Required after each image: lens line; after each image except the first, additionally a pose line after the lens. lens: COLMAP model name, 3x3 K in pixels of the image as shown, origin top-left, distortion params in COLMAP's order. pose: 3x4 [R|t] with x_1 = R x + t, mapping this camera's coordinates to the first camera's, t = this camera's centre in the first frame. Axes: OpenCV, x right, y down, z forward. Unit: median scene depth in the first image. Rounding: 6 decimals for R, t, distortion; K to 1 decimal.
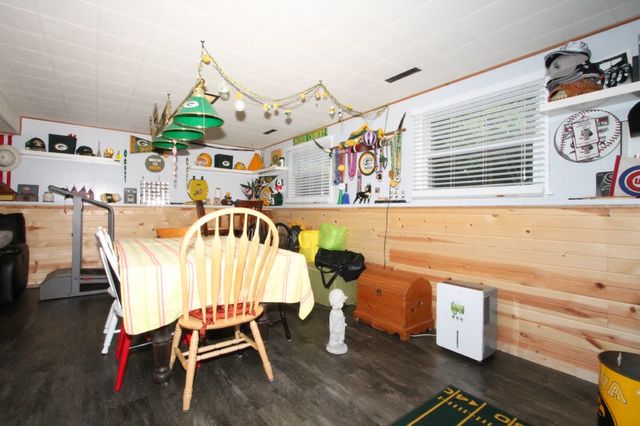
lens RADIAL K [[298.1, 0, 316.0], [0, 298.1, 209.8], [0, 0, 1]] dist [-0.025894, 0.005041]
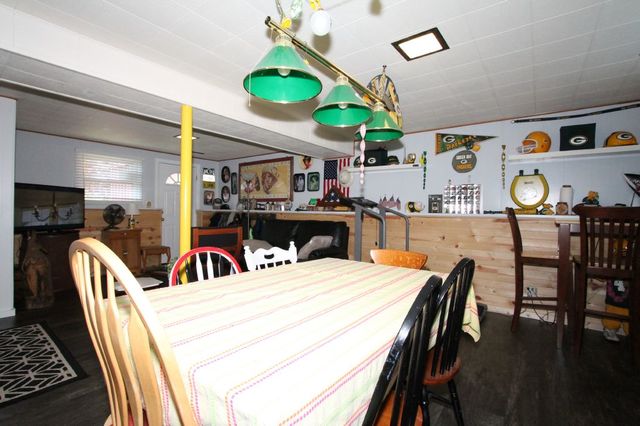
lens RADIAL K [[298.1, 0, 316.0], [0, 298.1, 209.8], [0, 0, 1]] dist [-0.025894, 0.005041]
pose [[0.255492, -0.009213, -0.966767, 0.122285], [-0.011681, 0.999852, -0.012616, -0.015573], [0.966741, 0.014516, 0.255347, 0.471452]]
